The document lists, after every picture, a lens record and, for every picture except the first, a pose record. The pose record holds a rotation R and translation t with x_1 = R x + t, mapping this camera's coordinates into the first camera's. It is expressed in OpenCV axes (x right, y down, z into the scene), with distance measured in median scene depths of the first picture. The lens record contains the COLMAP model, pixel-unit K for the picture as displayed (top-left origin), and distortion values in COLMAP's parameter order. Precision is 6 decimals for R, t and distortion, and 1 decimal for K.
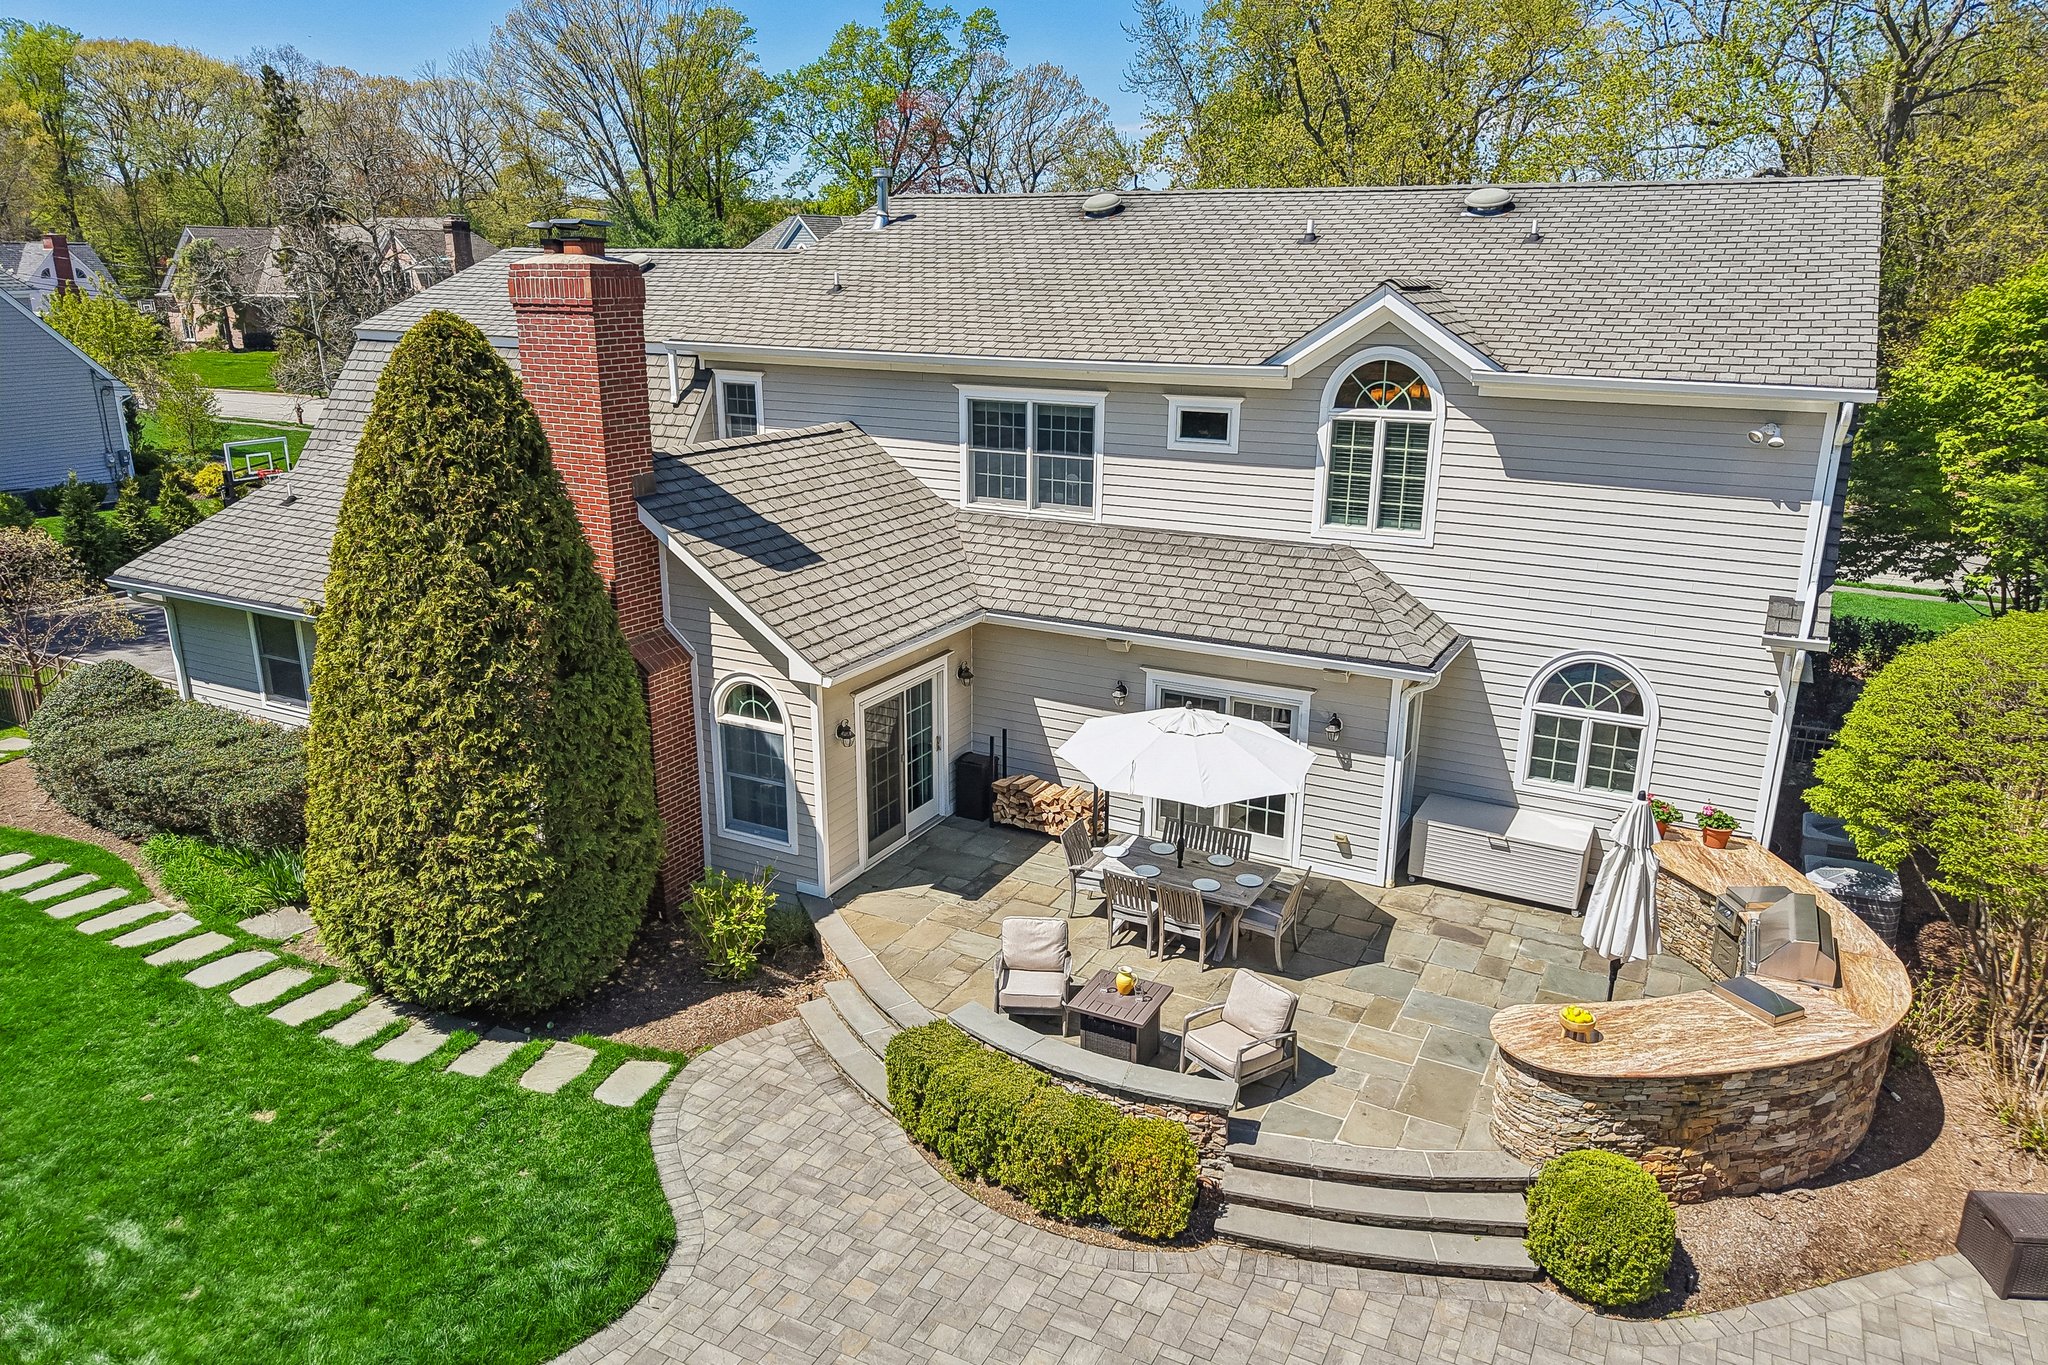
lens RADIAL K [[1363.3, 0, 1024.0], [0, 1363.3, 682.5], [0, 0, 1]] dist [0.005377, -0.006567]
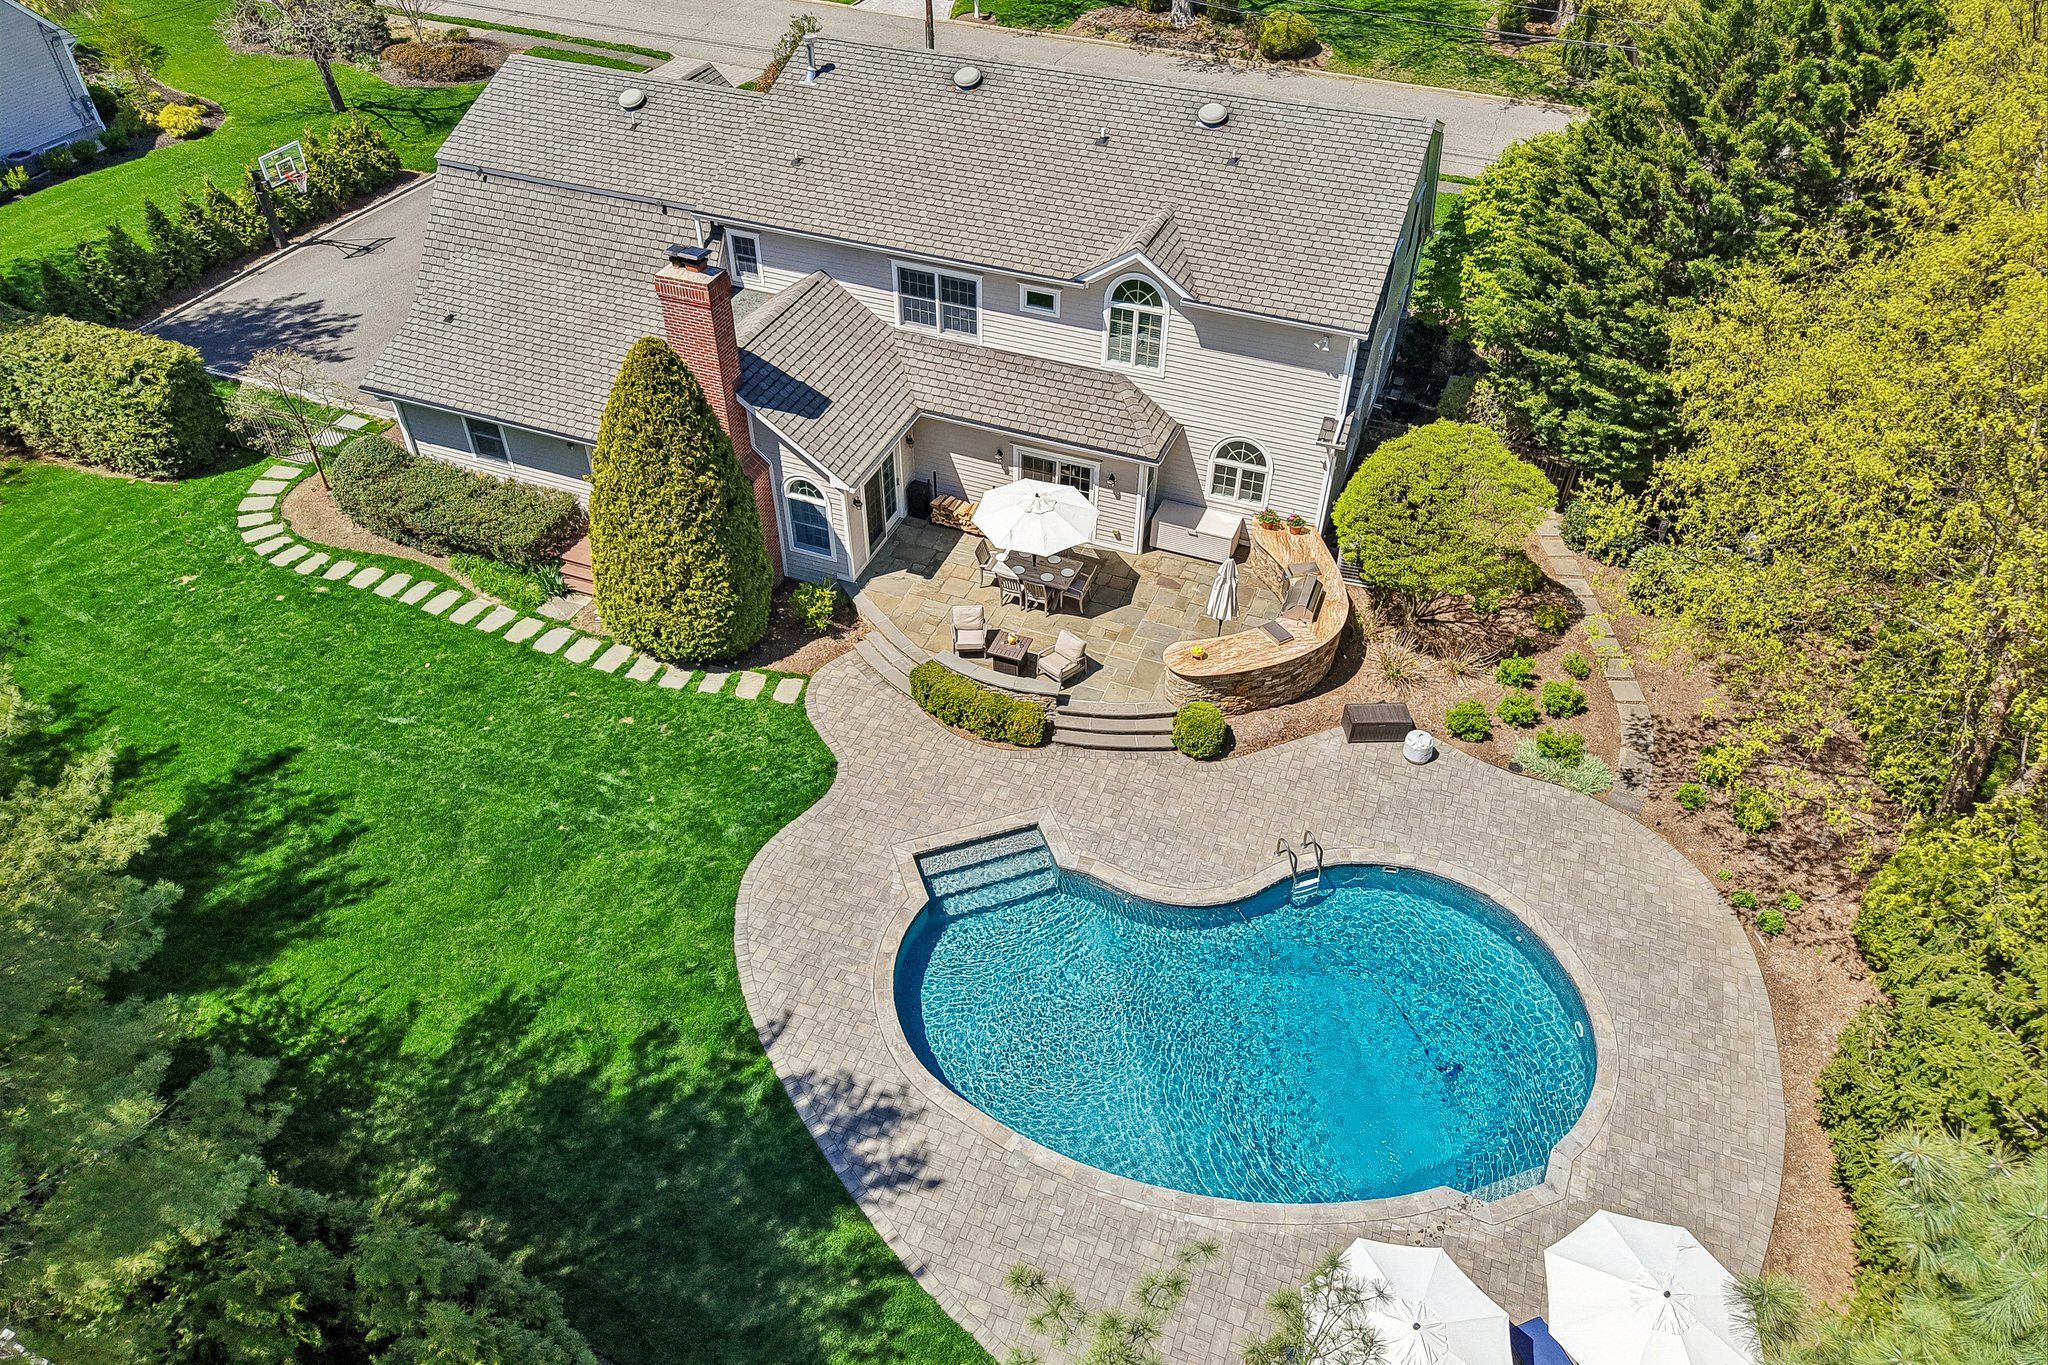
lens RADIAL K [[1333.0, 0, 1024.0], [0, 1333.0, 682.5], [0, 0, 1]] dist [-0.000072, -0.003949]
pose [[0.992896, -0.076204, 0.091379, -0.088672], [0.030308, 0.904642, 0.425093, -0.514086], [-0.115059, -0.419303, 0.900525, -0.803691]]
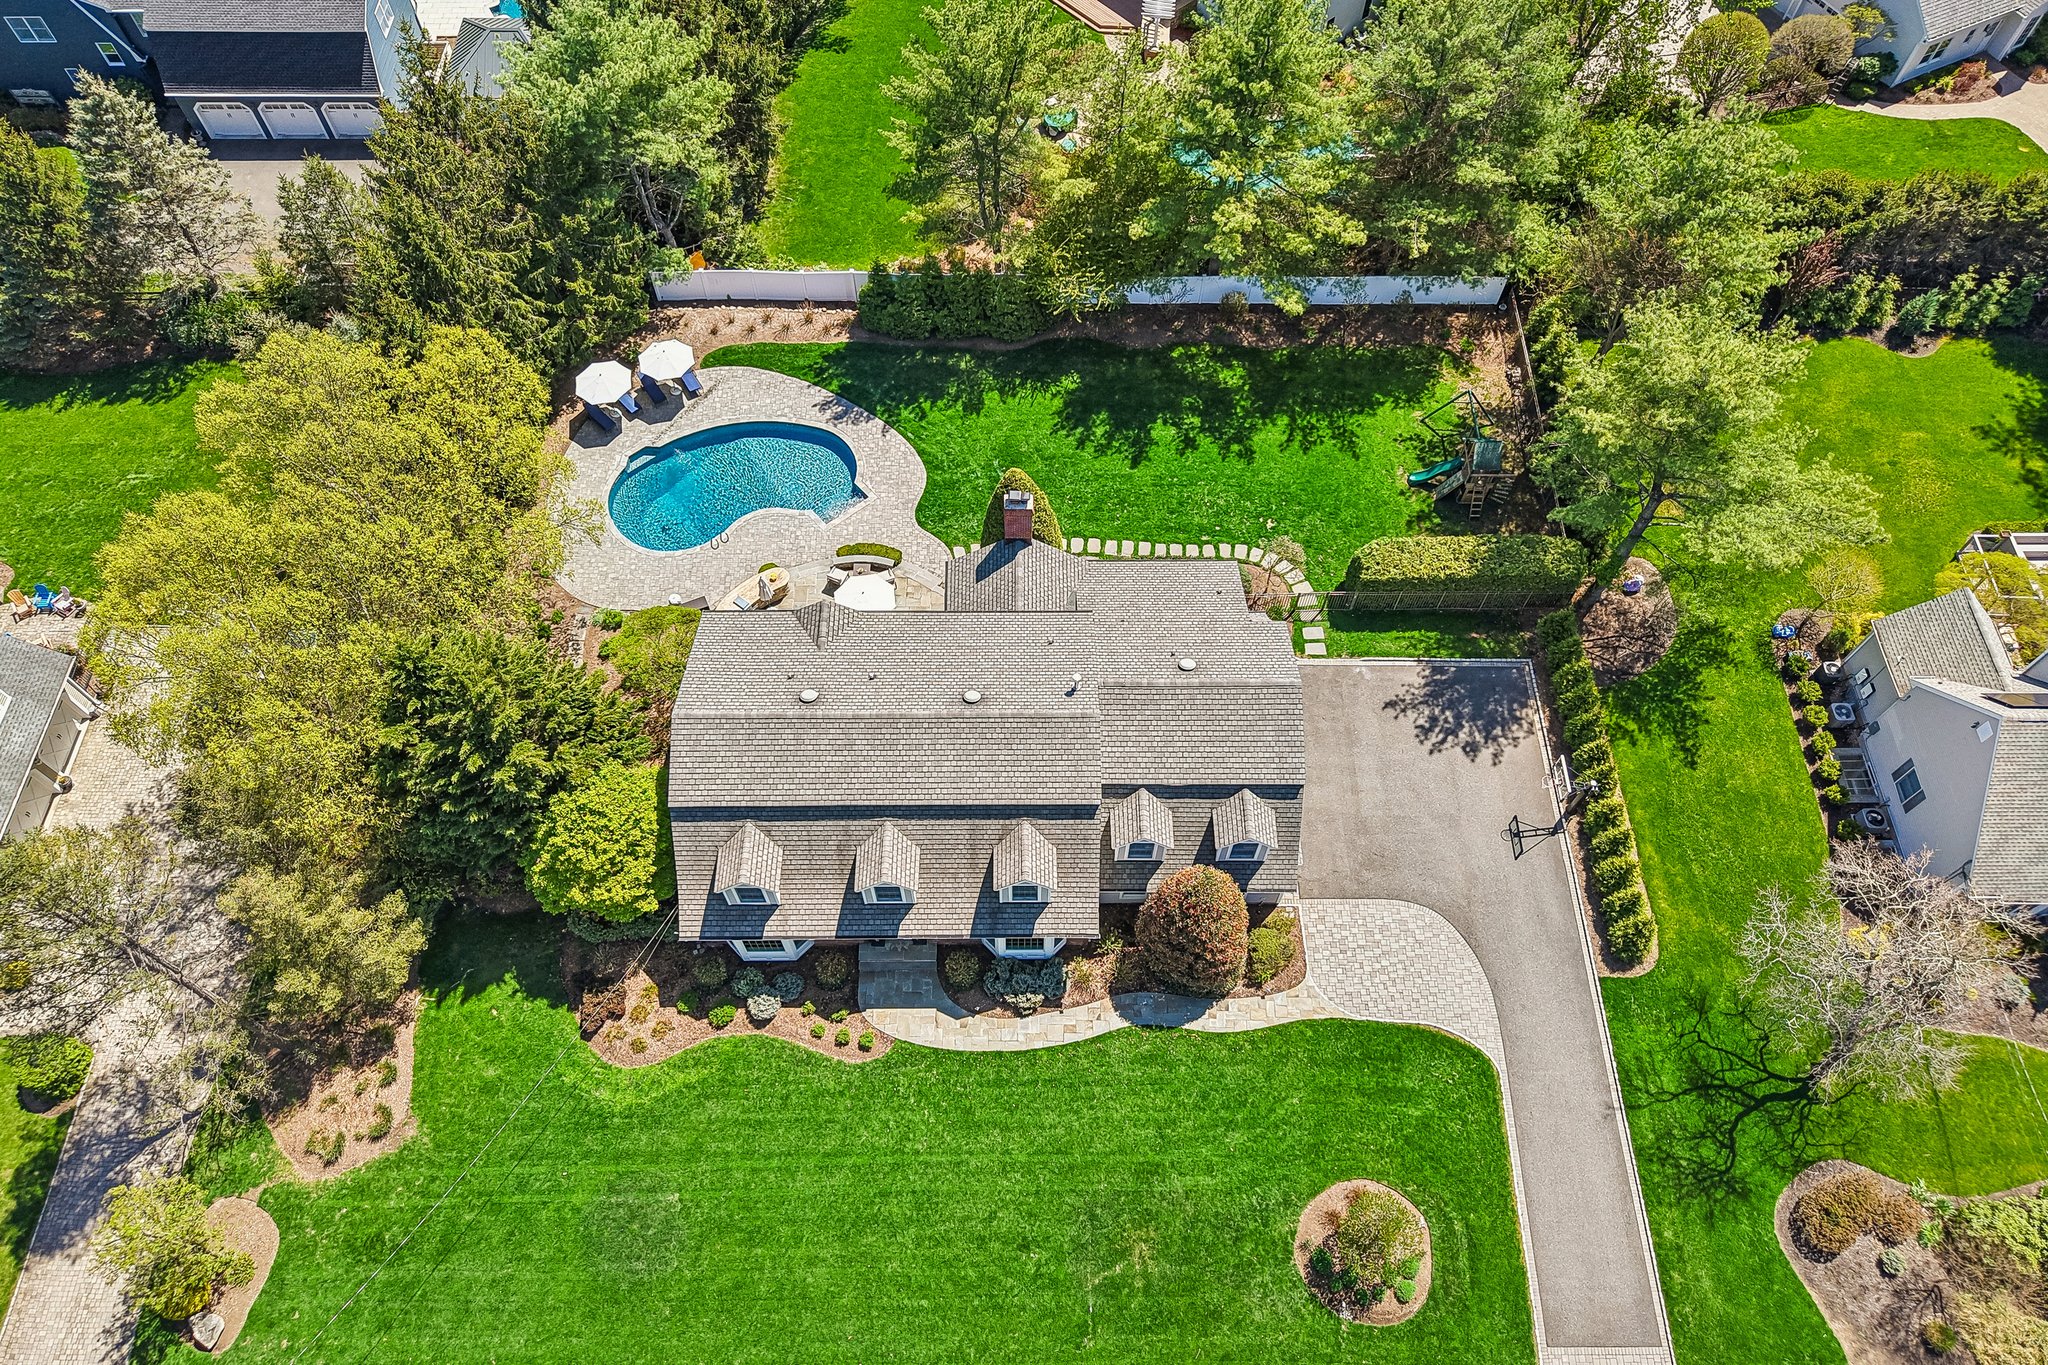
lens RADIAL K [[1363.3, 0, 1024.0], [0, 1363.3, 682.5], [0, 0, 1]] dist [0.005377, -0.006567]
pose [[-0.881509, 0.398185, -0.253753, 0.752000], [-0.158831, 0.256036, 0.953529, -3.480853], [0.444651, 0.880848, -0.162454, 1.881179]]
